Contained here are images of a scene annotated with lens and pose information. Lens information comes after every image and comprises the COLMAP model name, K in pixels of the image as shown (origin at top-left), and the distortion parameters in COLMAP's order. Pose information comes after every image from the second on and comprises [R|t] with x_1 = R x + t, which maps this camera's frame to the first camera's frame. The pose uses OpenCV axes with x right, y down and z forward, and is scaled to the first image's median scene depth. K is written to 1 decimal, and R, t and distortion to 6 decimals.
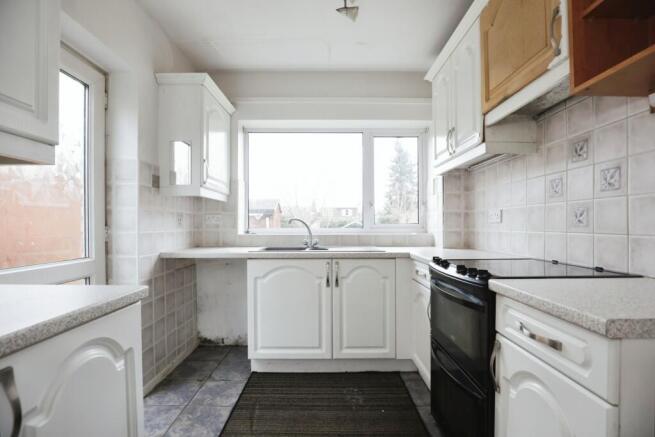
lens RADIAL K [[310.8, 0, 324.1], [0, 310.8, 219.2], [0, 0, 1]] dist [-0.028390, 0.000809]
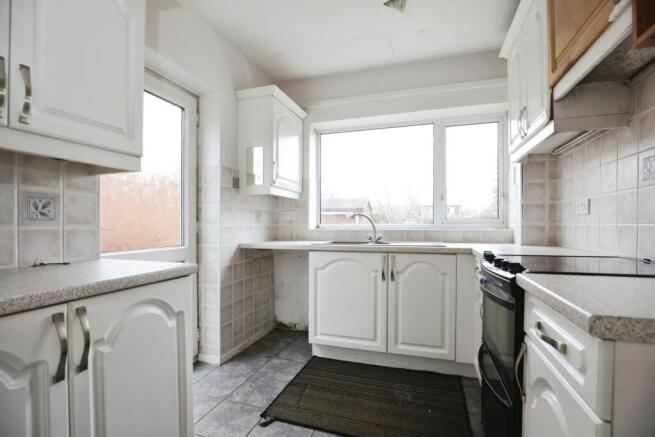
lens RADIAL K [[312.1, 0, 325.1], [0, 312.1, 217.4], [0, 0, 1]] dist [-0.030579, 0.006872]
pose [[0.945660, -0.008678, -0.325040, 0.165749], [0.006987, 0.999955, -0.006371, 0.019753], [0.325081, 0.003754, 0.945679, -0.013212]]
